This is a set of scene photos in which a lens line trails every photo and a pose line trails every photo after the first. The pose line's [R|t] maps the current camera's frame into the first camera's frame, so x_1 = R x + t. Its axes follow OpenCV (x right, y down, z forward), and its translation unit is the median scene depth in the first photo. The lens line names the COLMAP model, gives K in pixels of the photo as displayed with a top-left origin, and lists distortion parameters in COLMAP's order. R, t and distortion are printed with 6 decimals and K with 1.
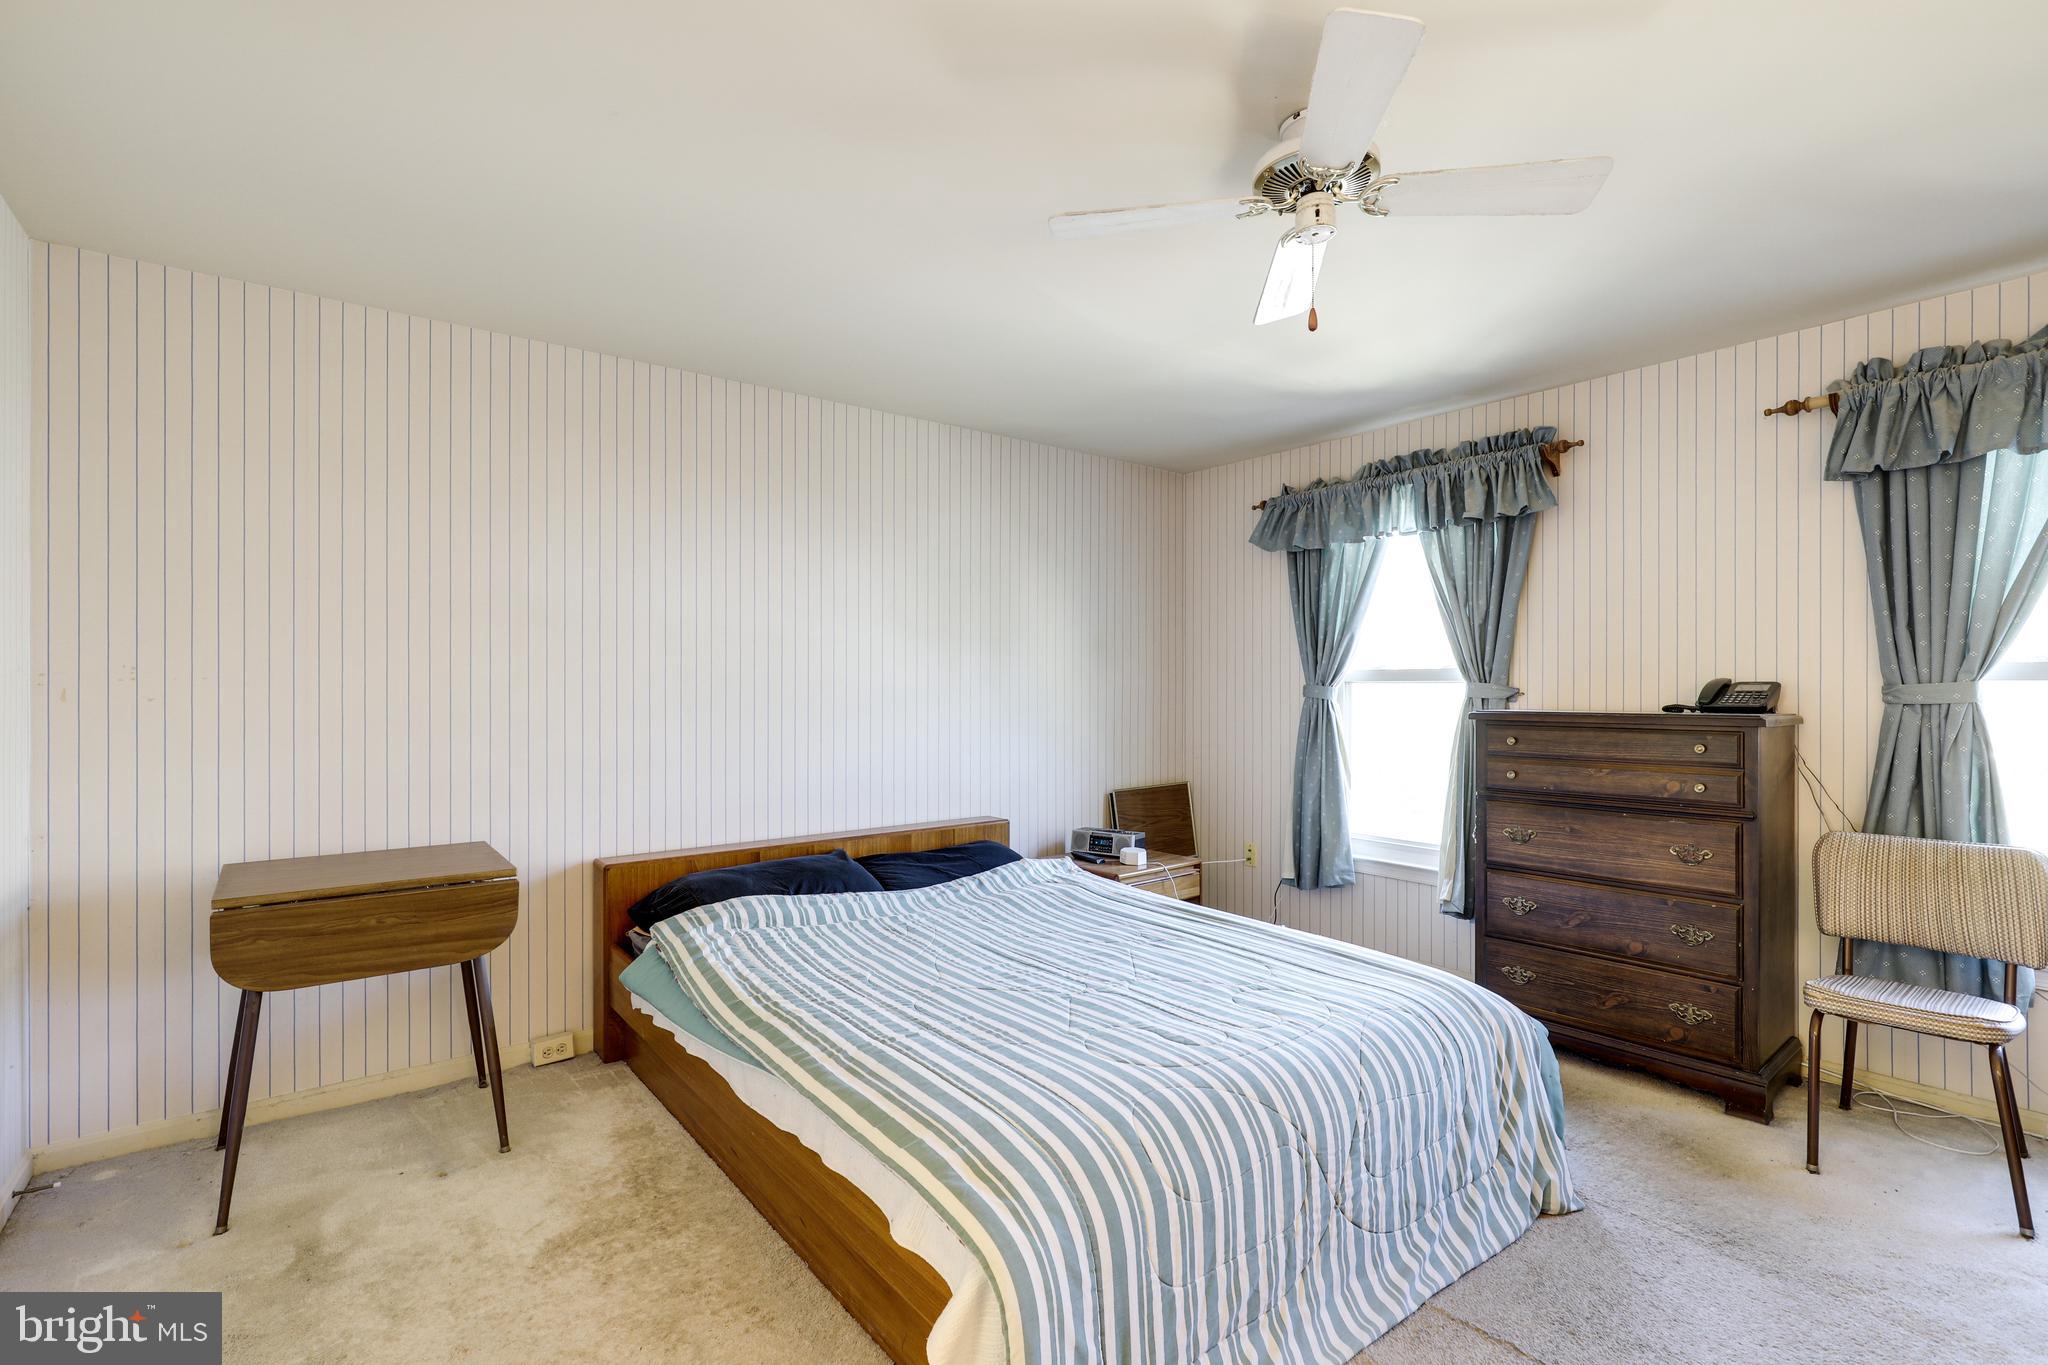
lens RADIAL K [[927.7, 0, 1038.8], [0, 927.7, 674.6], [0, 0, 1]] dist [0.003778, -0.000878]
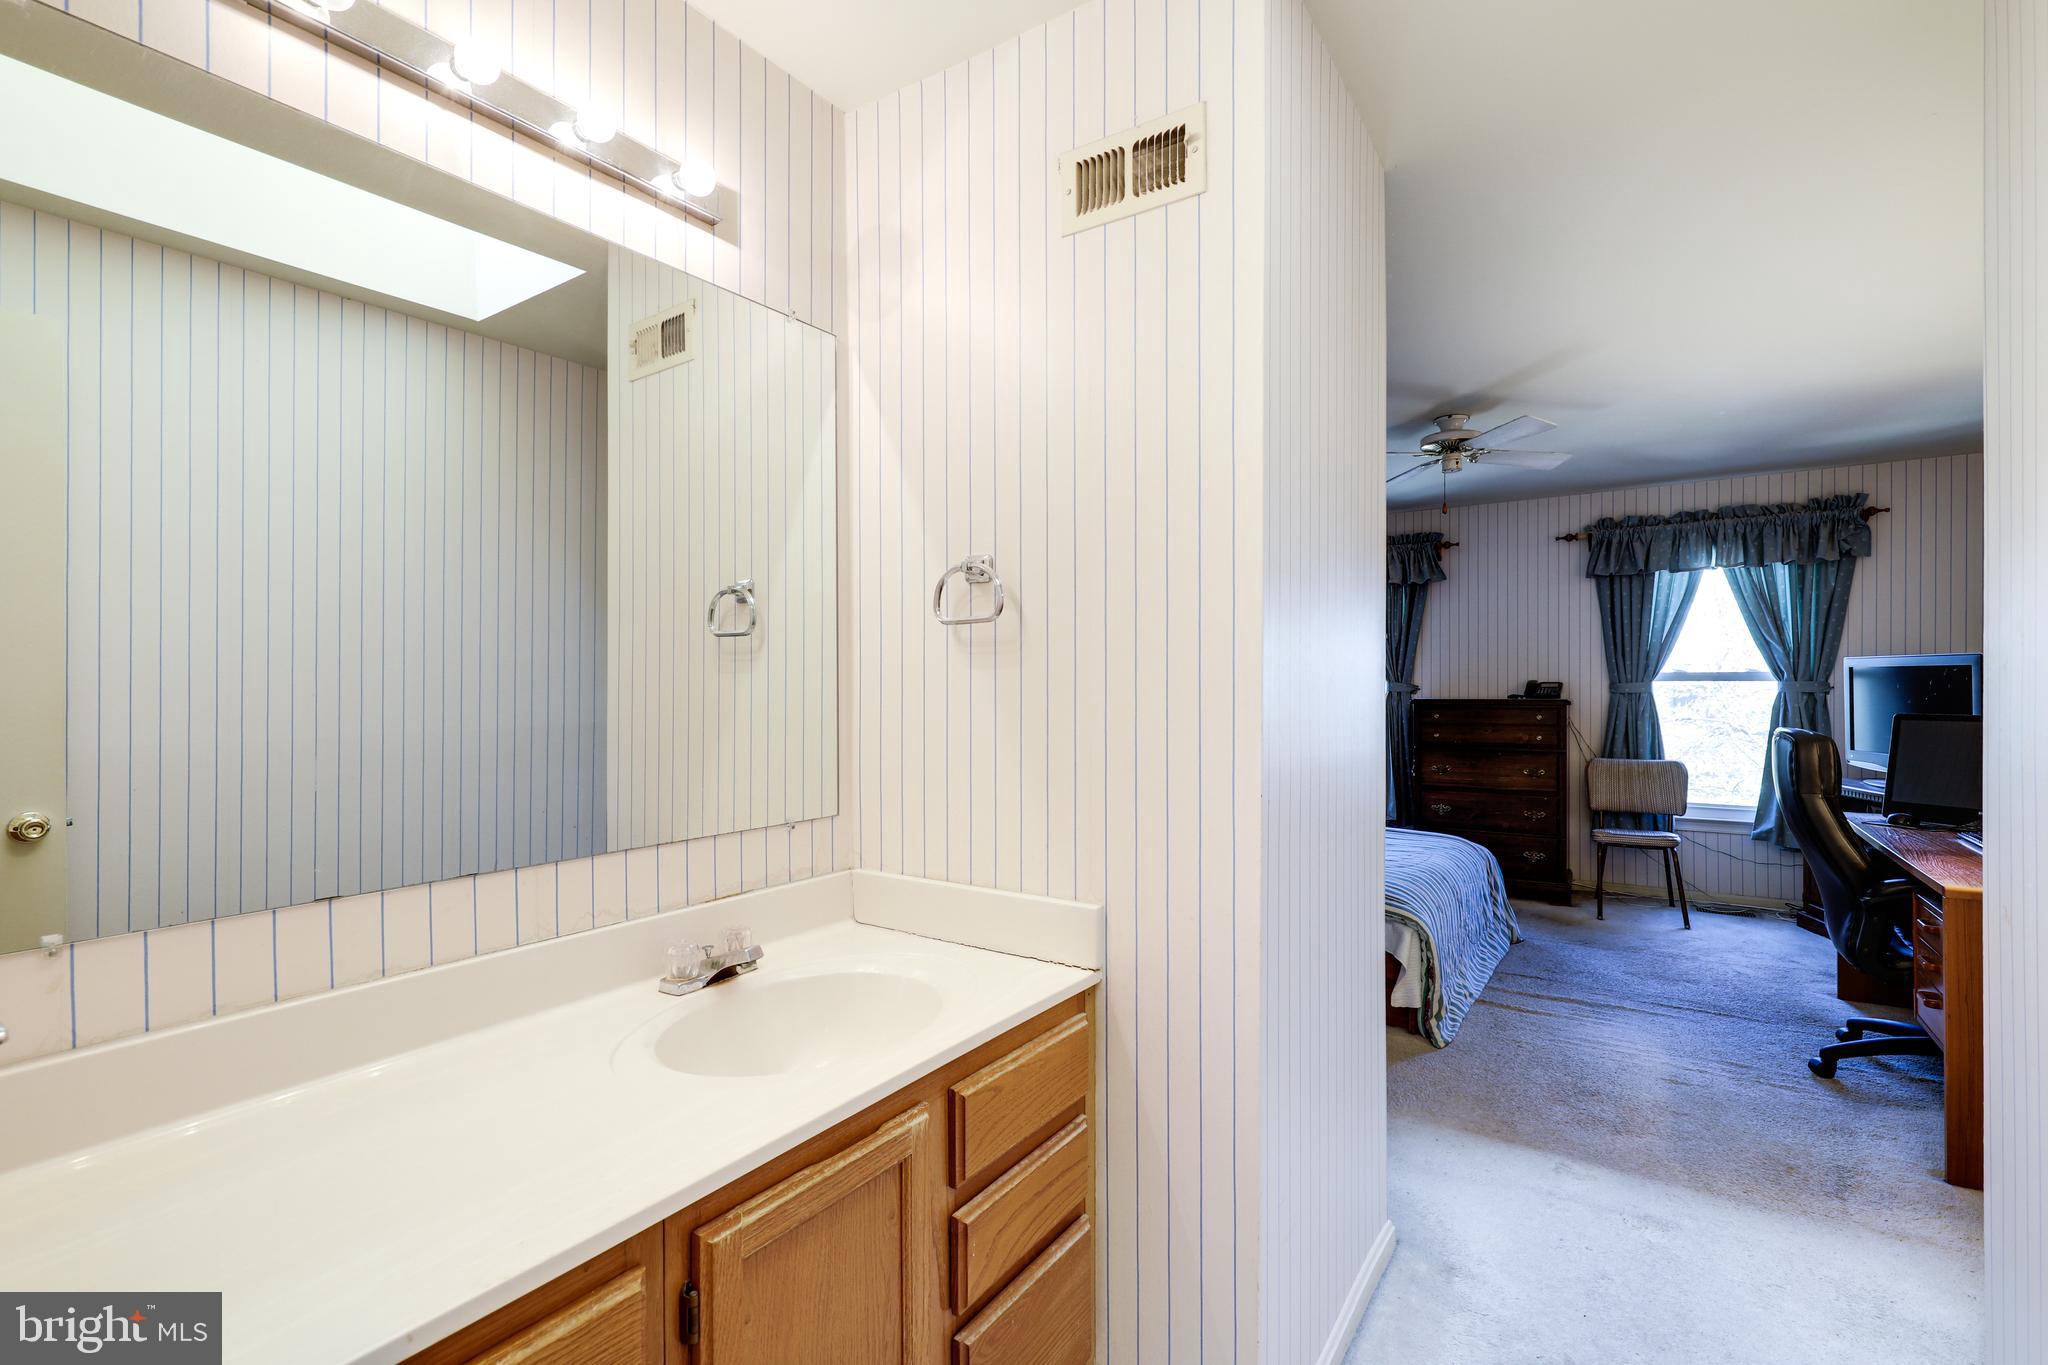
lens RADIAL K [[927.7, 0, 1008.4], [0, 927.7, 686.9], [0, 0, 1]] dist [0.003778, -0.000878]
pose [[0.948822, -0.006064, 0.315753, -0.939359], [-0.000110, 0.999809, 0.019532, -0.020702], [-0.315811, -0.018567, 0.948640, -0.475655]]
